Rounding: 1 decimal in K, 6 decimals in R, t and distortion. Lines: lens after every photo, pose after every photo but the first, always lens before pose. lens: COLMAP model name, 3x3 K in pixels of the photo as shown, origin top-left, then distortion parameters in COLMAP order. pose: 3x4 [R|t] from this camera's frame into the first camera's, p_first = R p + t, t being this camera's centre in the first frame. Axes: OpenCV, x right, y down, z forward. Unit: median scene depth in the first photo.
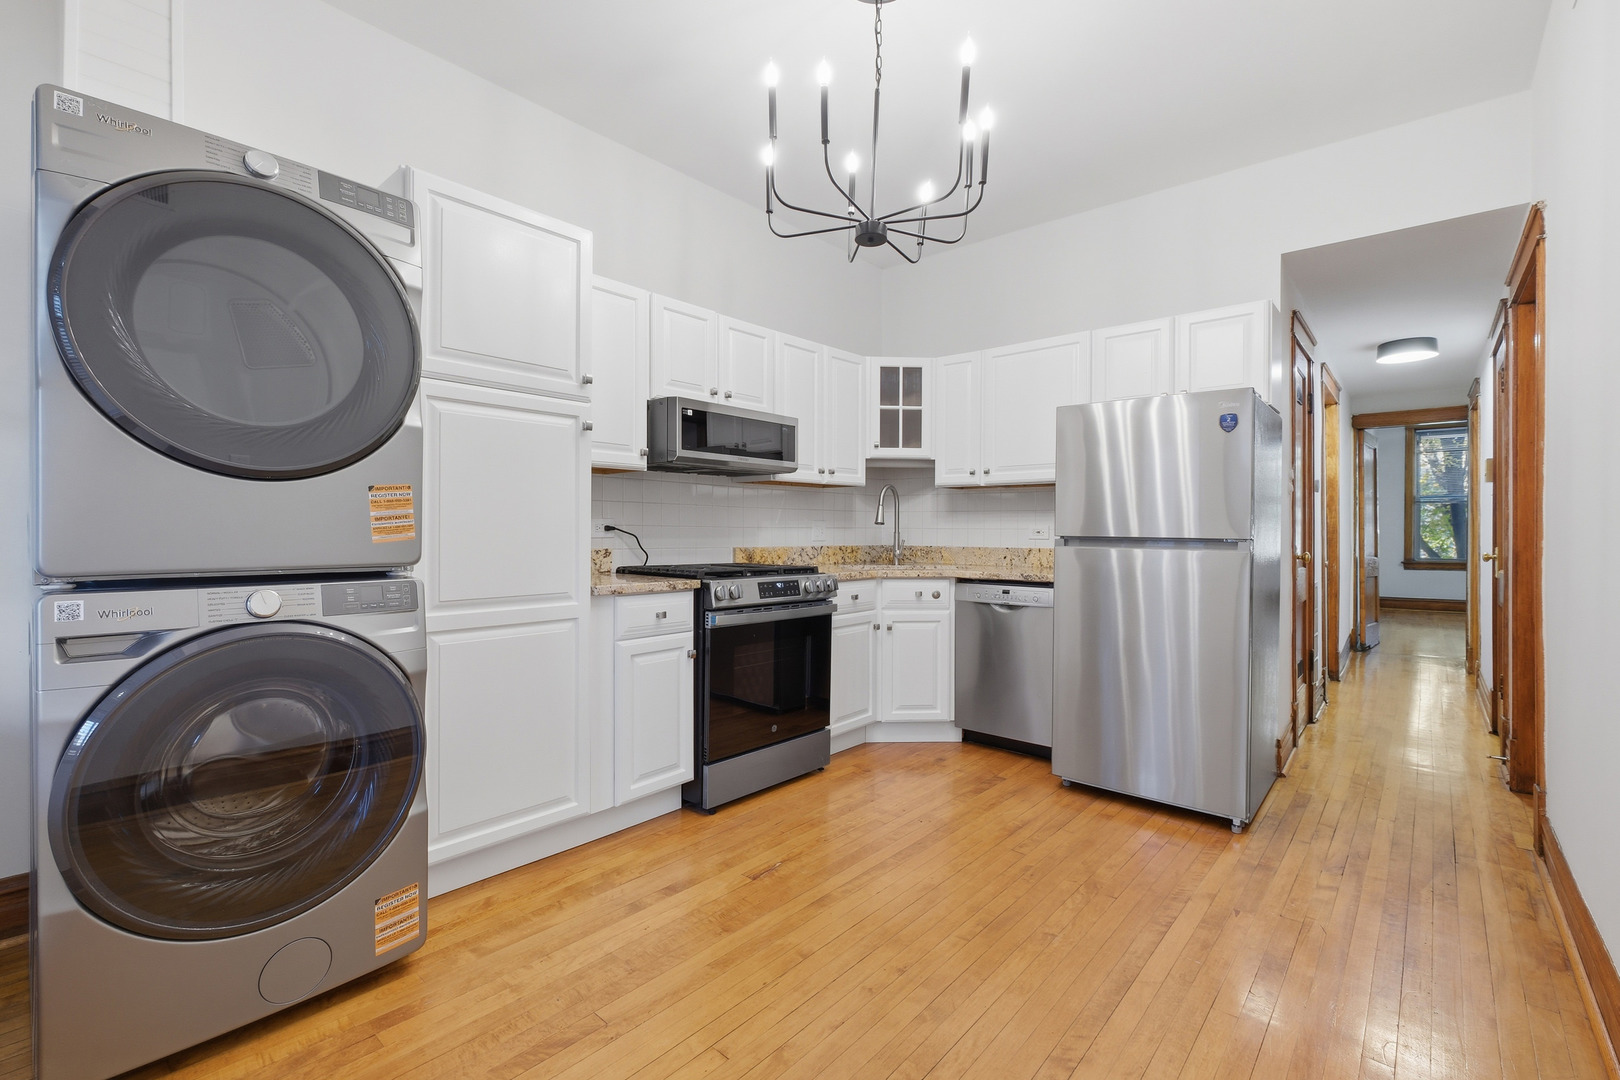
lens RADIAL K [[722.7, 0, 815.5], [0, 722.7, 531.1], [0, 0, 1]] dist [0.010613, -0.000191]
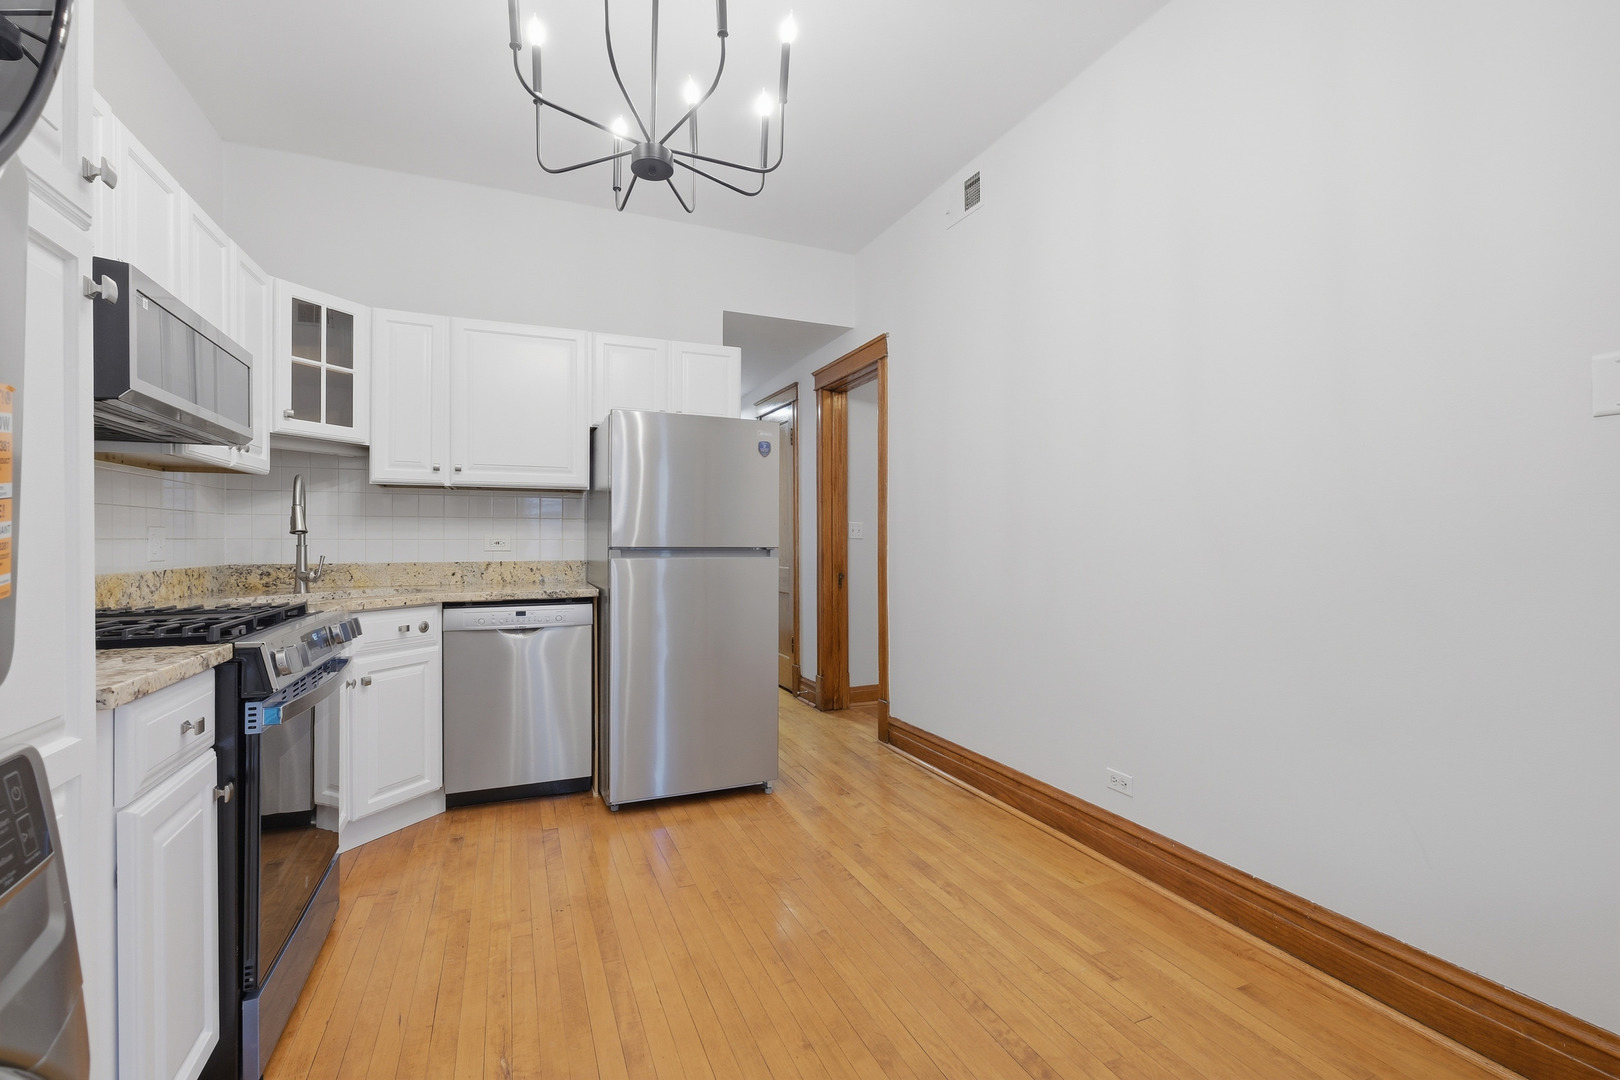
lens RADIAL K [[722.7, 0, 809.9], [0, 722.7, 536.1], [0, 0, 1]] dist [0.010613, -0.000191]
pose [[0.440372, -0.001851, 0.897814, -0.334229], [0.004091, 0.999992, 0.000055, -0.005517], [-0.897806, 0.003648, 0.440376, 0.303440]]
